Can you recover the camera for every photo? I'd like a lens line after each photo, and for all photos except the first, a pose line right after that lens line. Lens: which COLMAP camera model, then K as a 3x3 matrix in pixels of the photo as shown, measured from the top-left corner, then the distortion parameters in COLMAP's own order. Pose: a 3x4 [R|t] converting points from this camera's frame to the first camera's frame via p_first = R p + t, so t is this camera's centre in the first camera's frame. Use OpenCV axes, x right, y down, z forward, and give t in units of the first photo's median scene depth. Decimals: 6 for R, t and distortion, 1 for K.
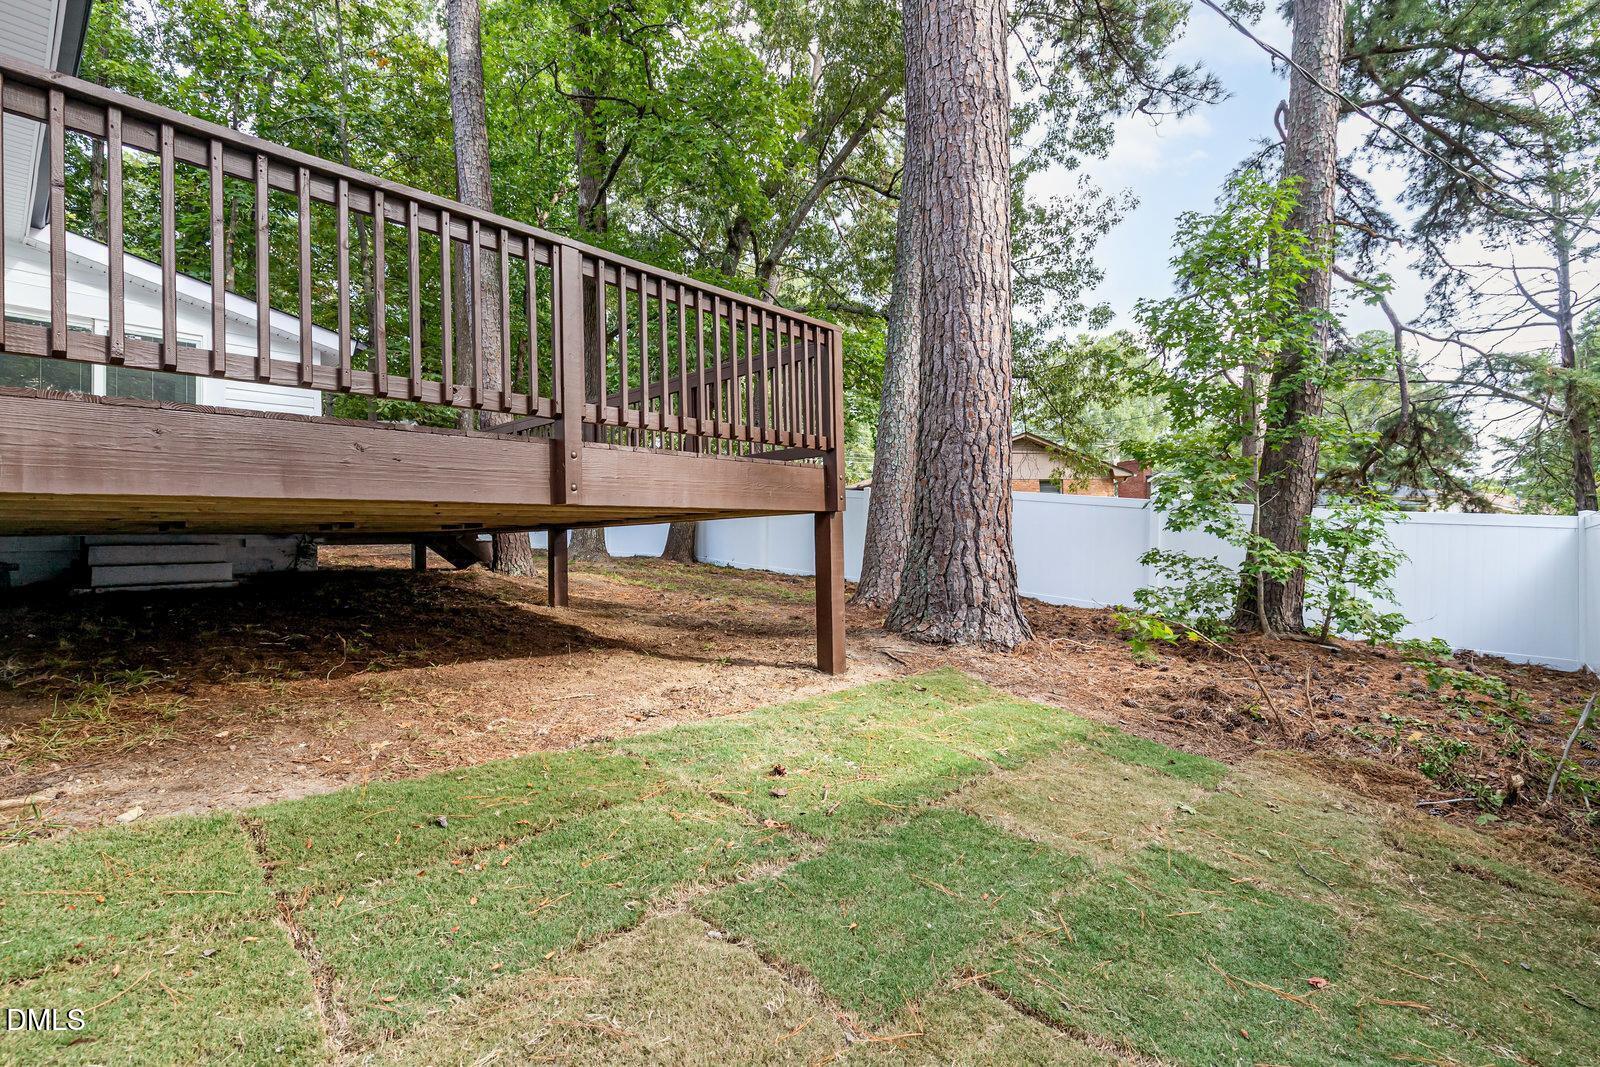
lens RADIAL K [[722.9, 0, 800.0], [0, 722.9, 533.5], [0, 0, 1]] dist [0.008628, -0.001205]
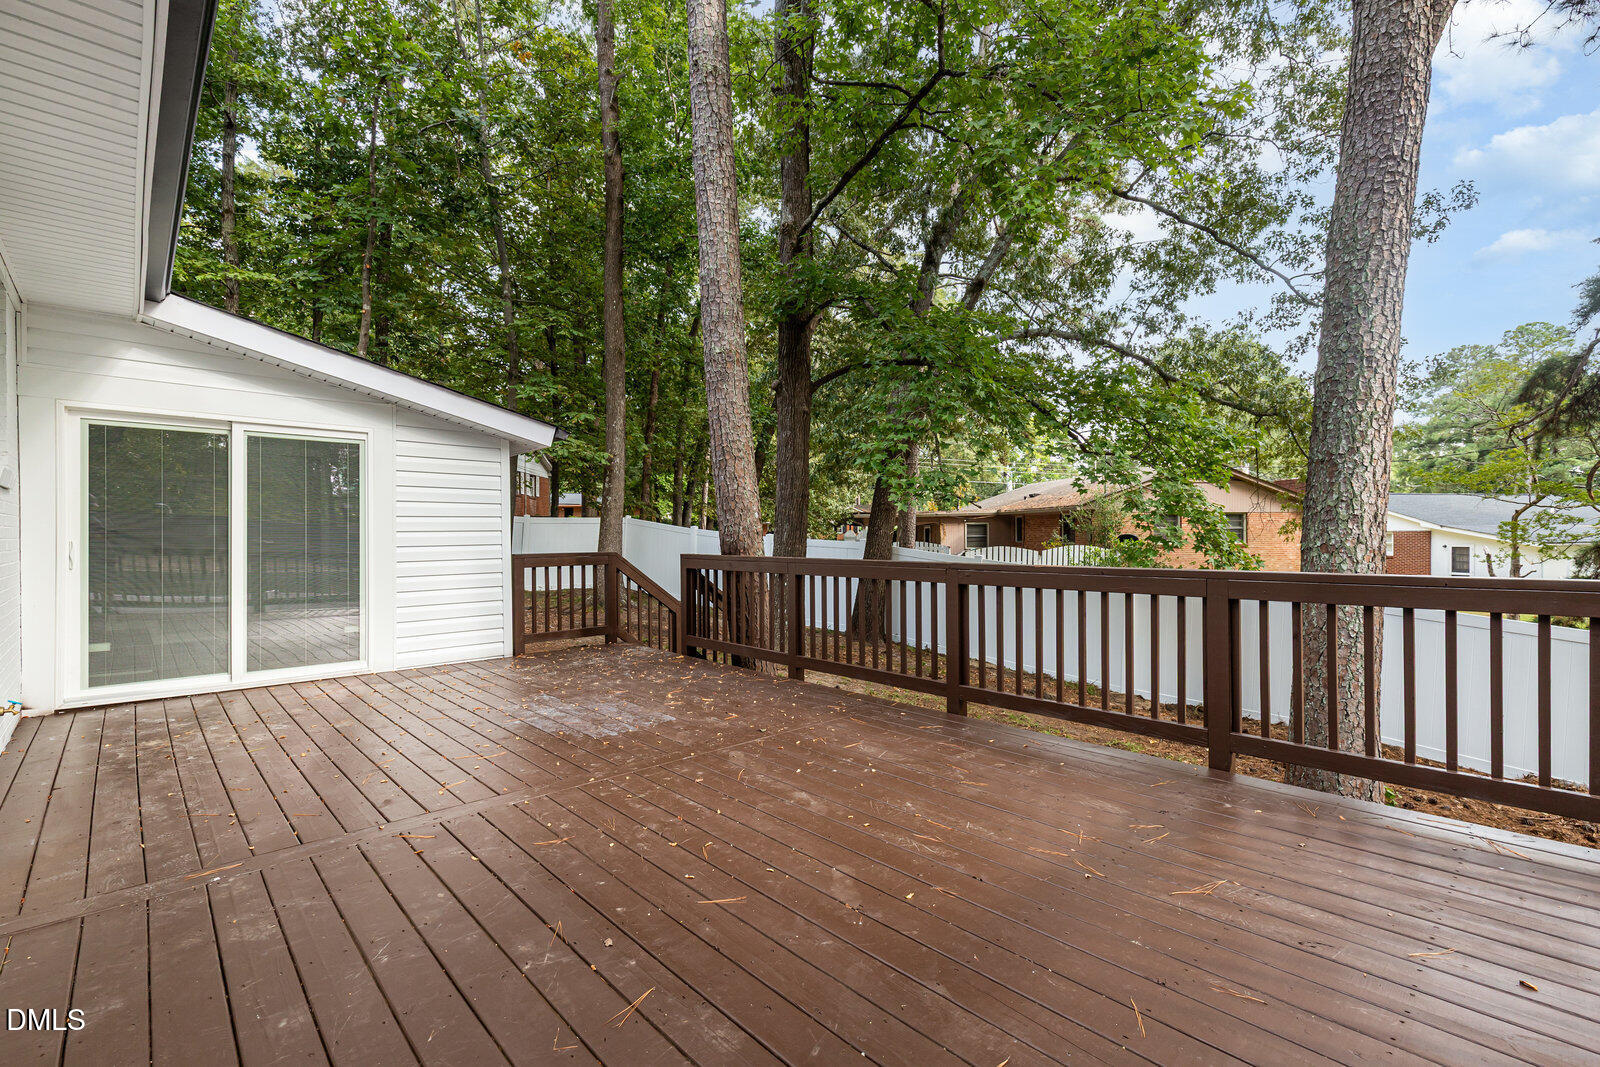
lens RADIAL K [[722.9, 0, 800.0], [0, 722.9, 533.5], [0, 0, 1]] dist [0.008628, -0.001205]
pose [[0.995866, 0.021330, -0.088293, -0.139477], [-0.020328, 0.999718, 0.012242, -0.080929], [0.088529, -0.010396, 0.996019, 0.135479]]
